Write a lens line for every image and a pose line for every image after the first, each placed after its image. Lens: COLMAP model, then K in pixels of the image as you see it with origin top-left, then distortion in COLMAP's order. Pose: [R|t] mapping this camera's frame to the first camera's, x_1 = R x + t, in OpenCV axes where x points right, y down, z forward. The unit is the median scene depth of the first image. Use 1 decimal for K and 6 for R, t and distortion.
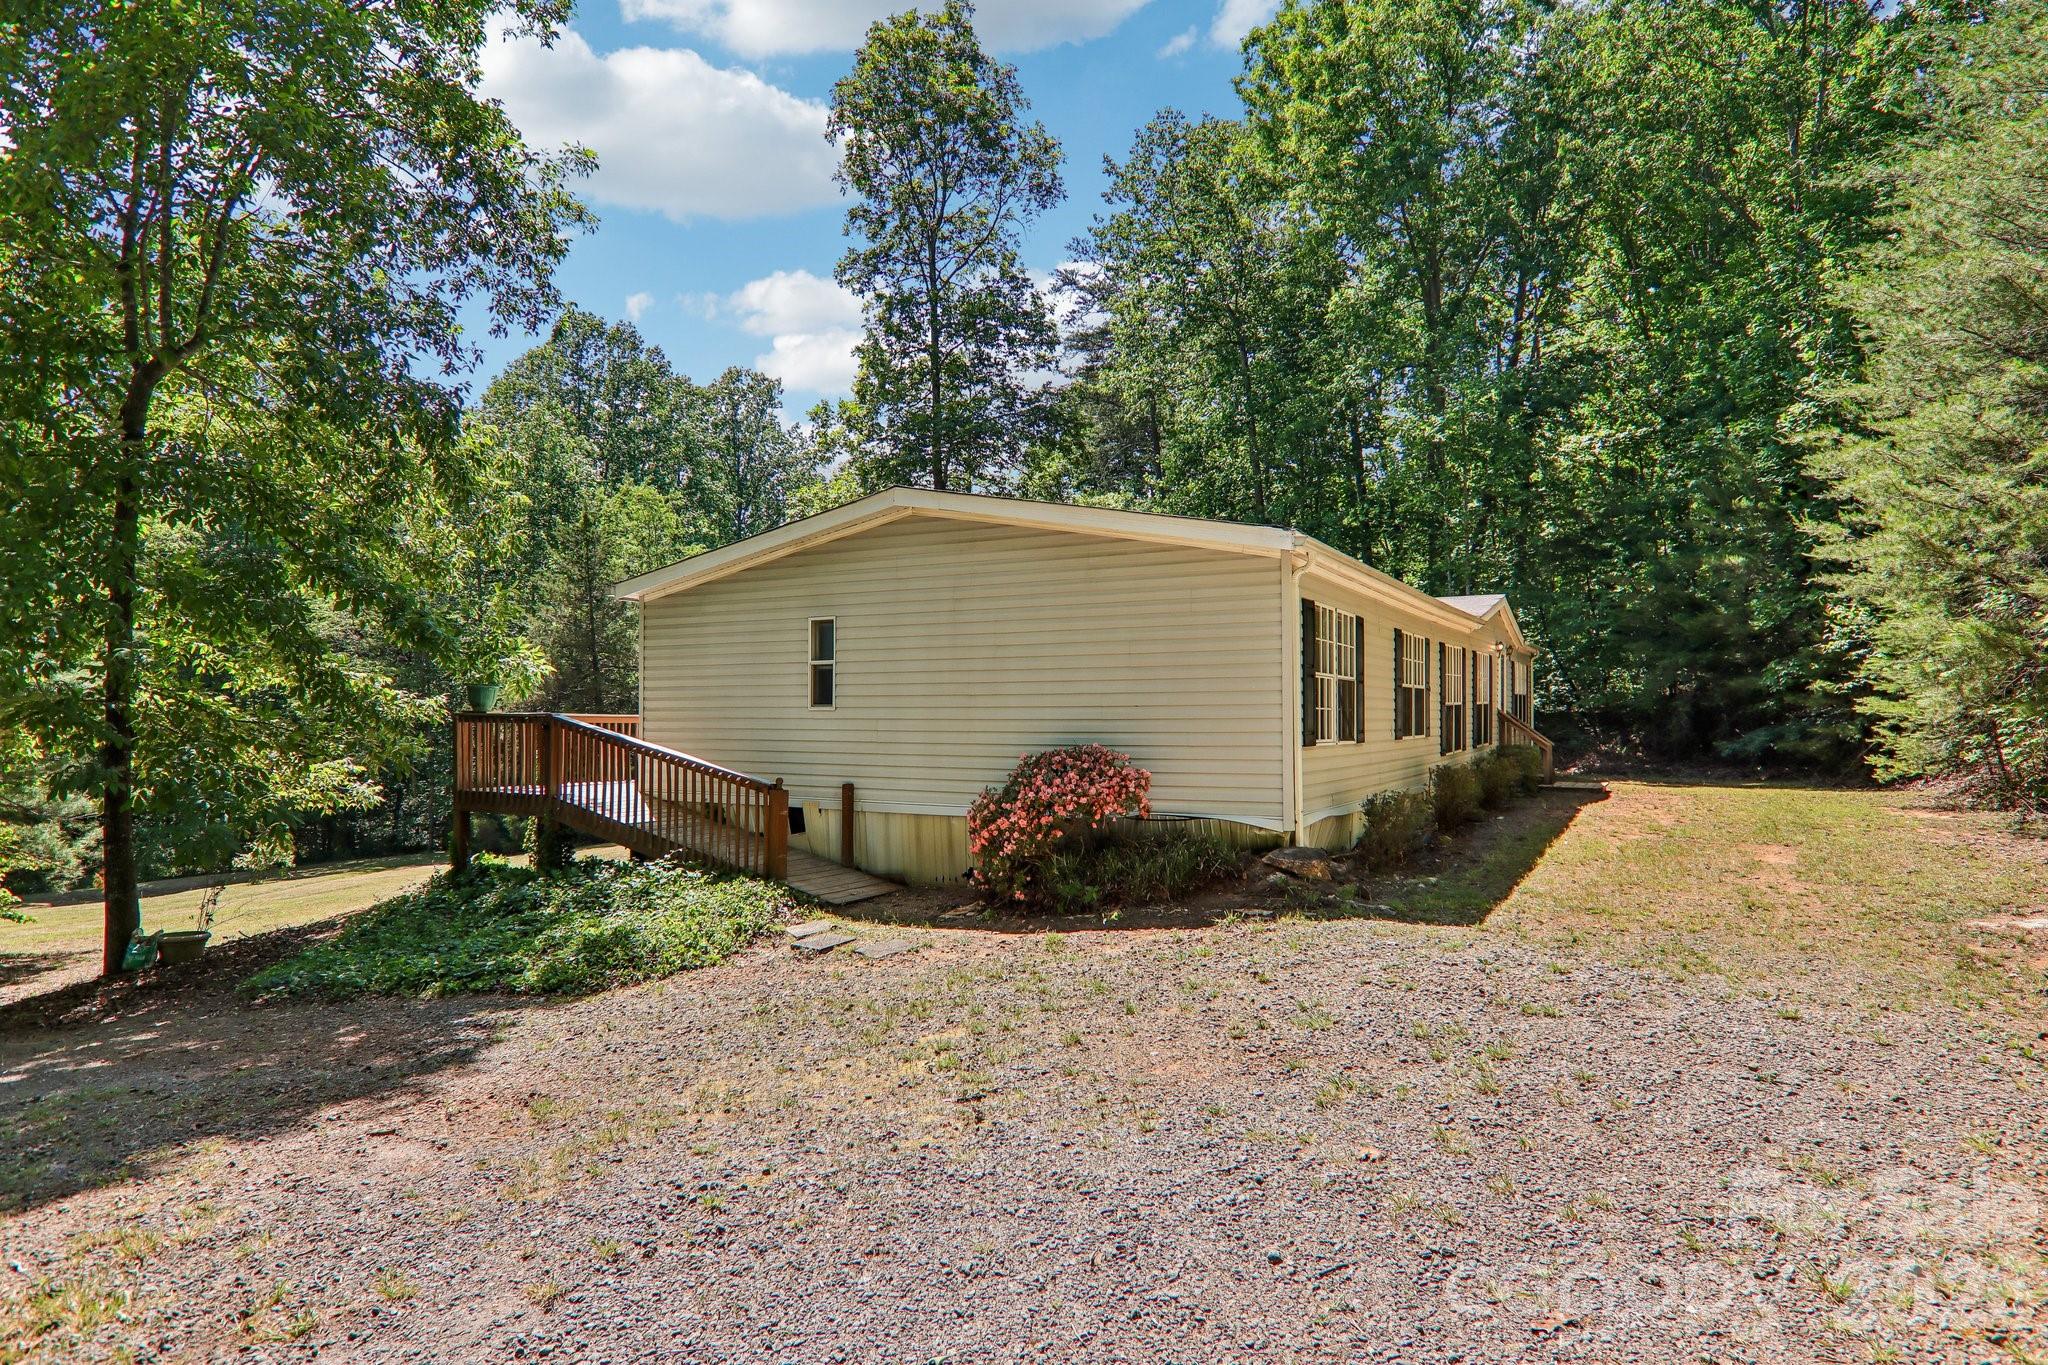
lens RADIAL K [[1164.0, 0, 1018.2], [0, 1164.0, 681.0], [0, 0, 1]] dist [-0.012933, 0.001347]
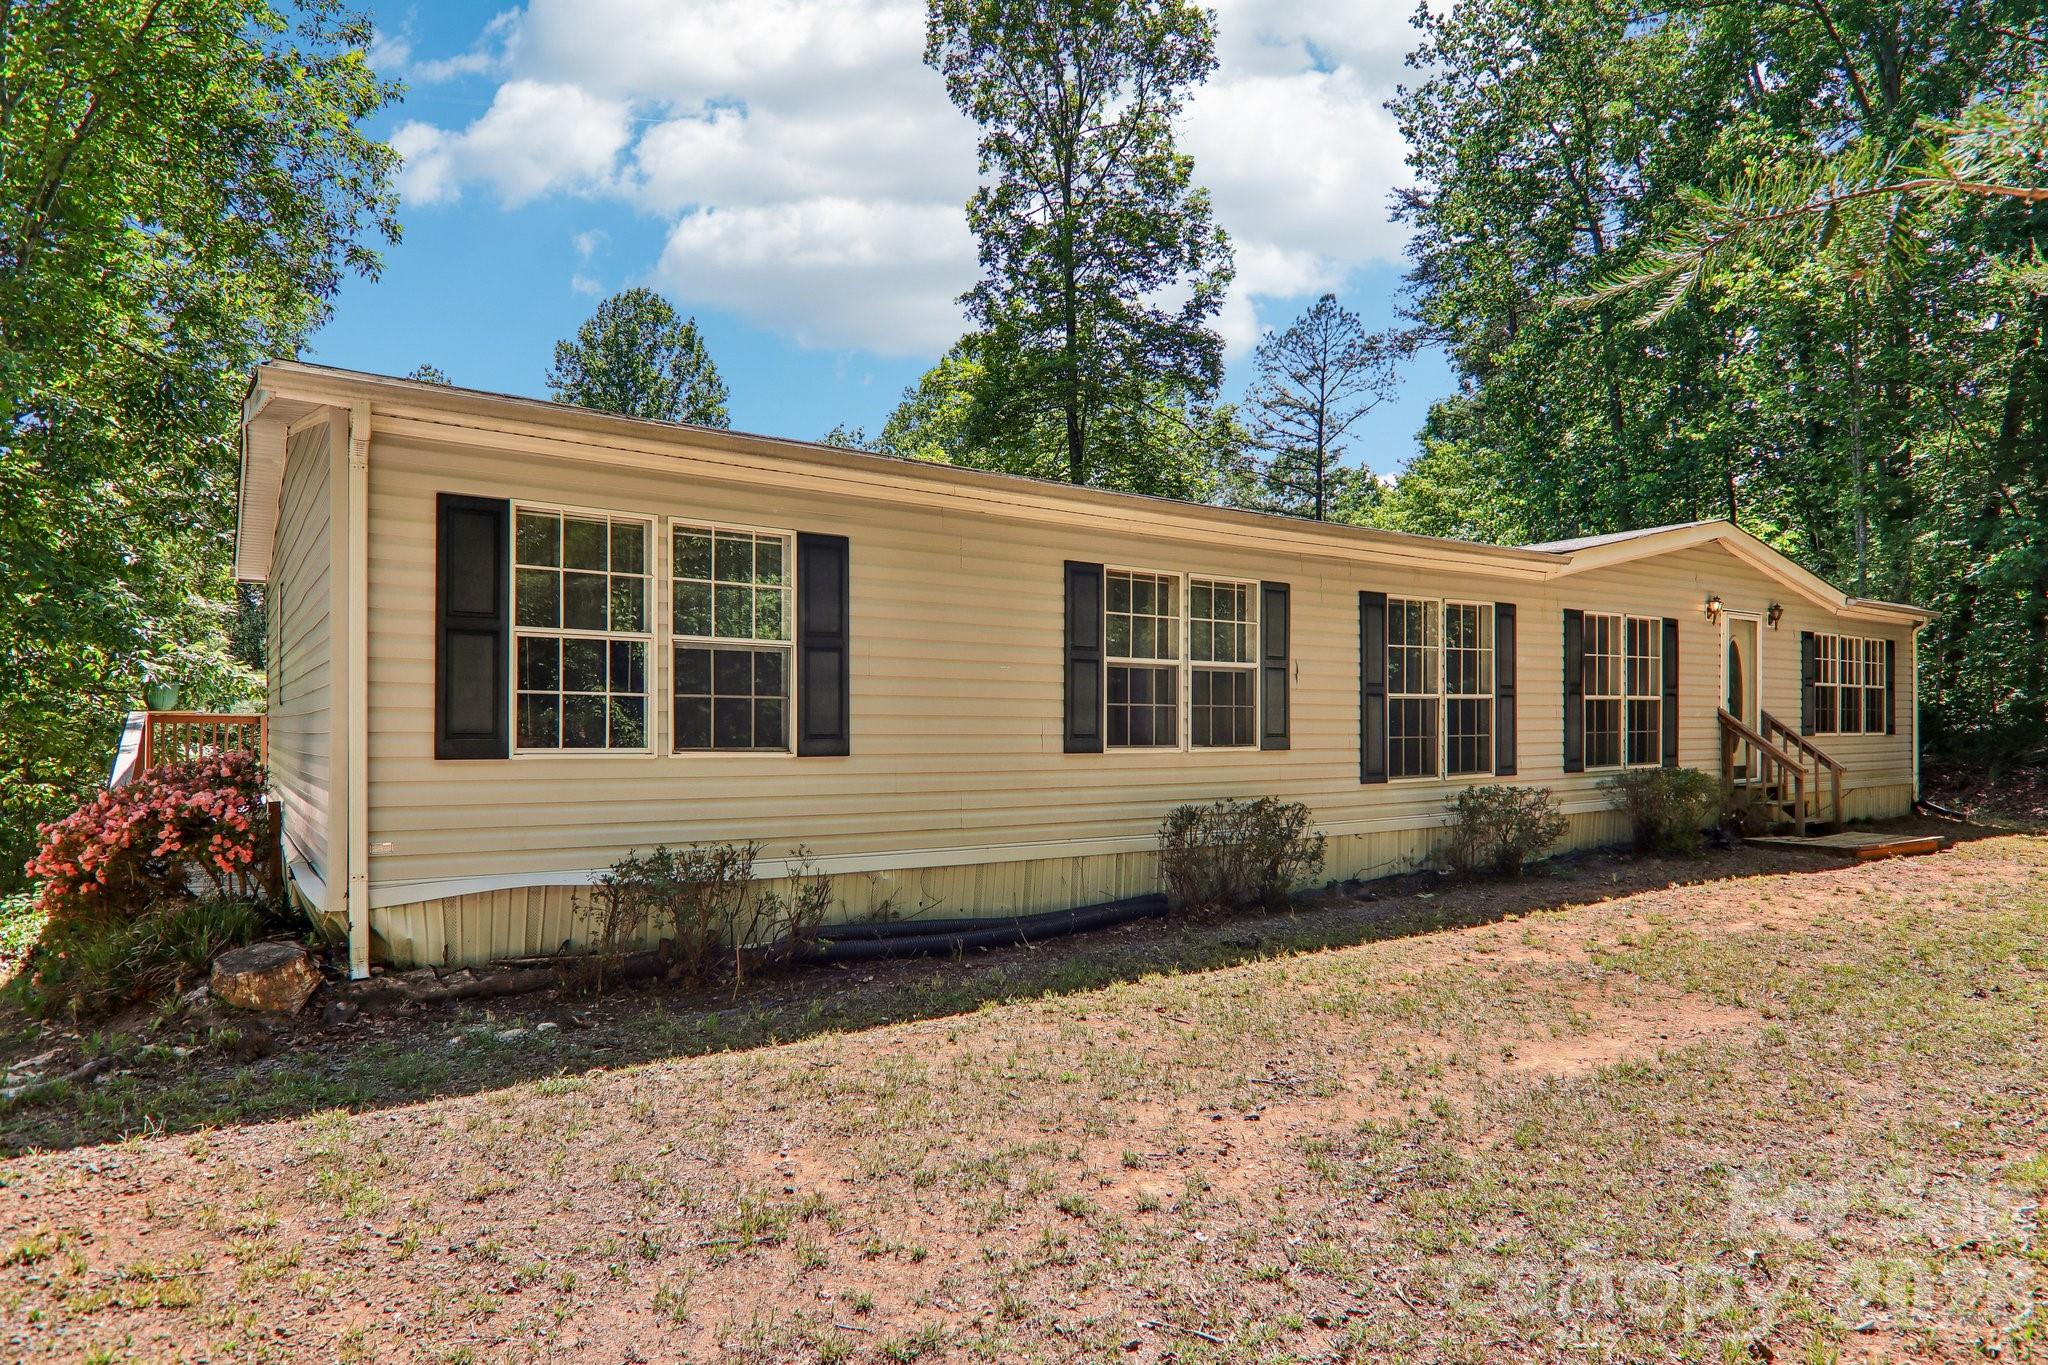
lens RADIAL K [[1164.0, 0, 1031.6], [0, 1164.0, 721.9], [0, 0, 1]] dist [-0.012933, 0.001347]
pose [[0.903845, -0.000287, -0.427859, 0.579340], [0.010662, 0.999704, 0.021852, 0.022933], [0.427726, -0.024313, 0.903581, 0.485995]]
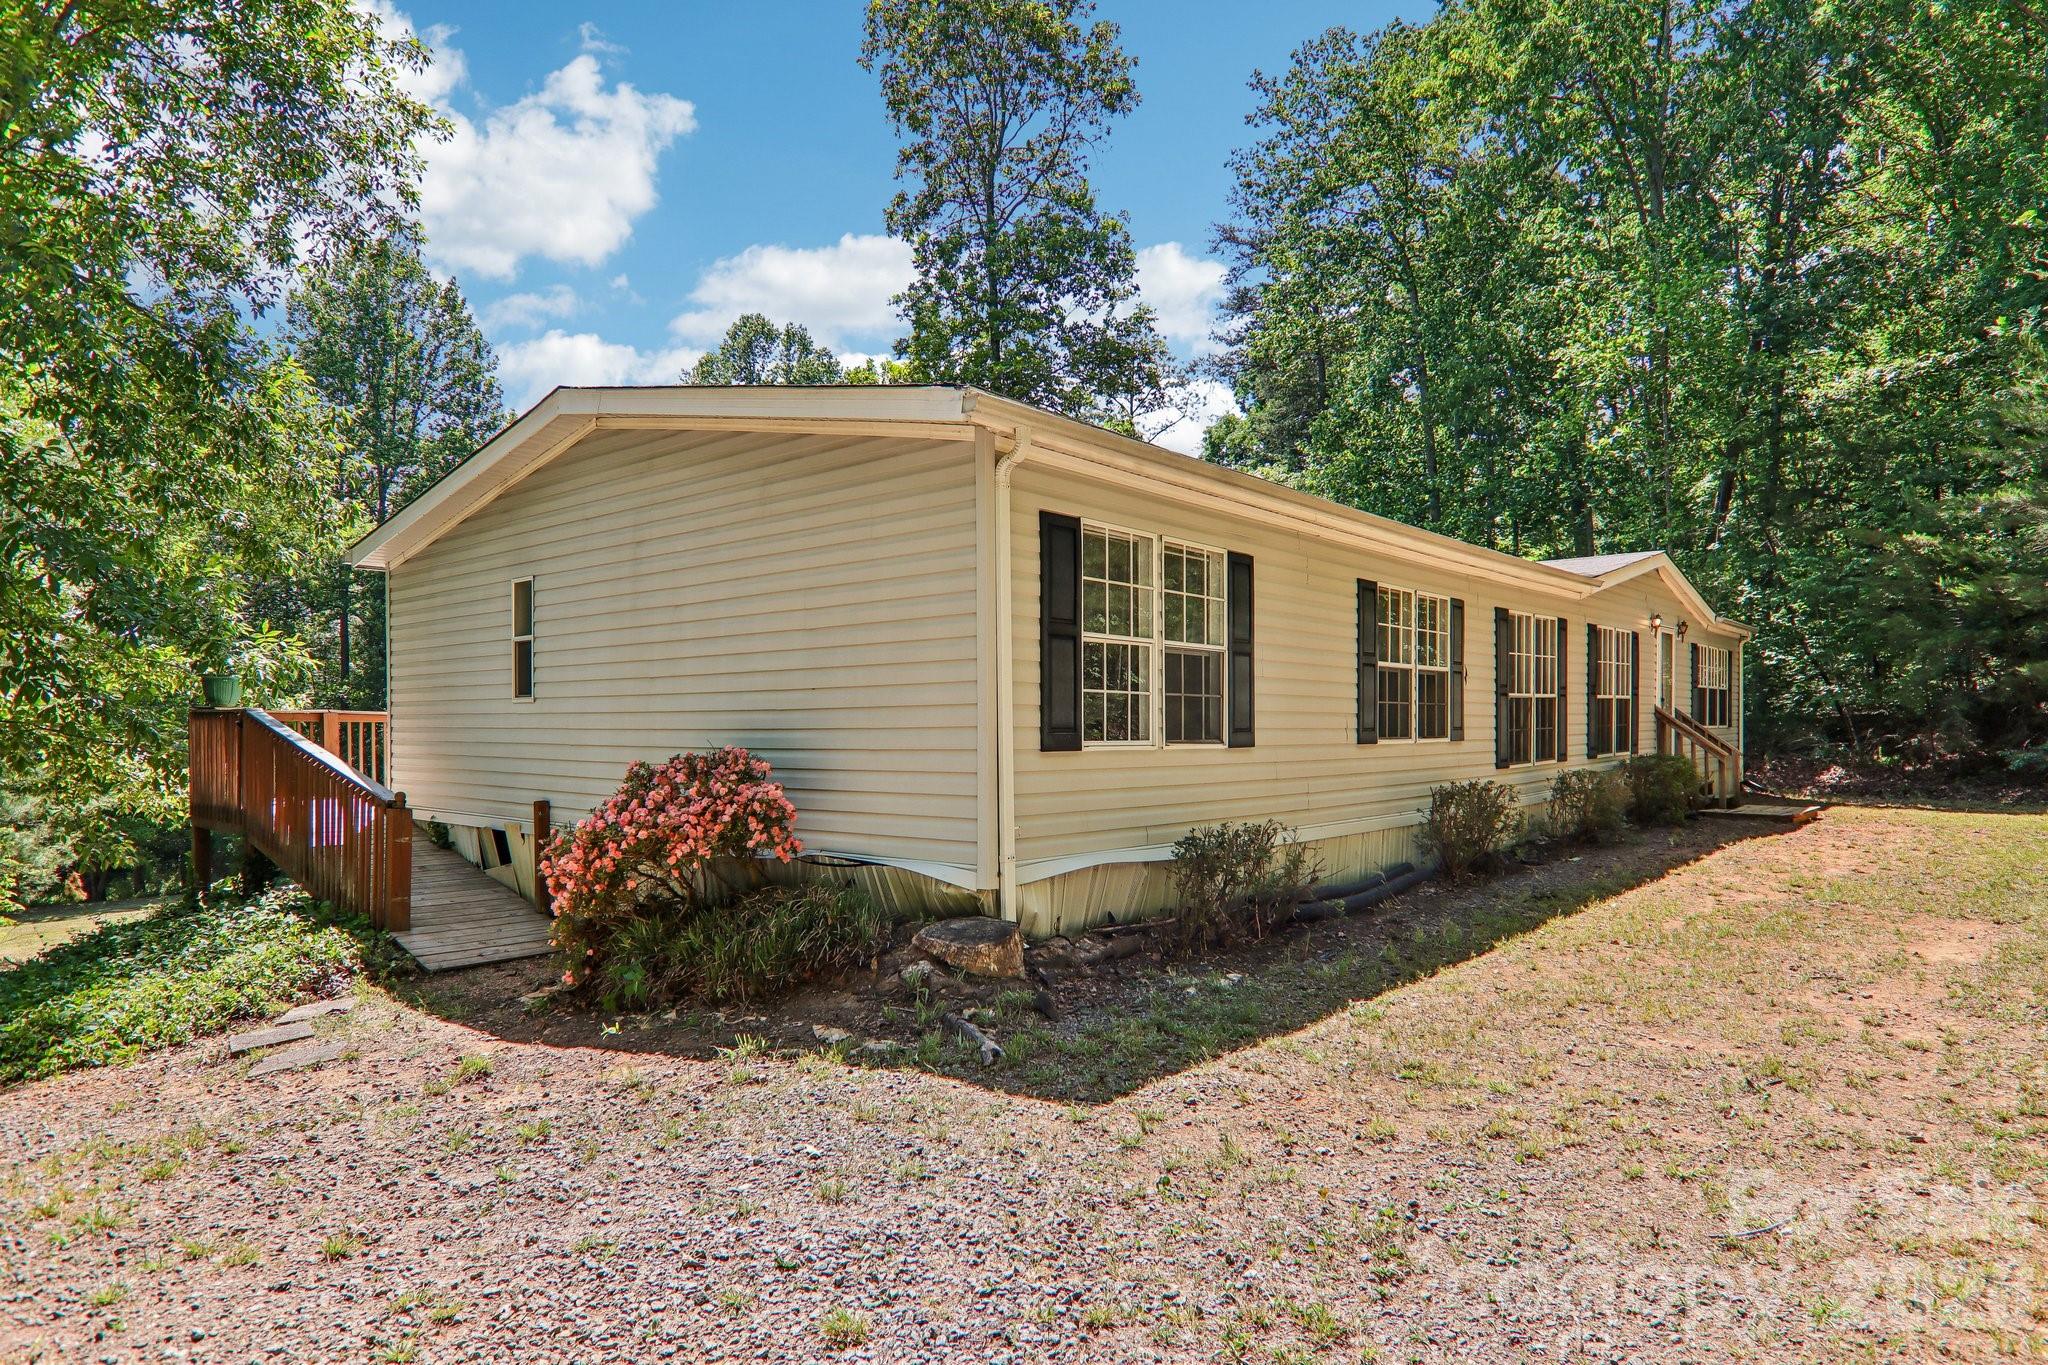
lens RADIAL K [[1164.0, 0, 1025.2], [0, 1164.0, 731.9], [0, 0, 1]] dist [-0.012933, 0.001347]
pose [[0.978886, -0.000479, -0.204406, 0.283894], [0.007741, 0.999367, 0.034728, 0.019279], [0.204260, -0.035577, 0.978270, 0.308870]]
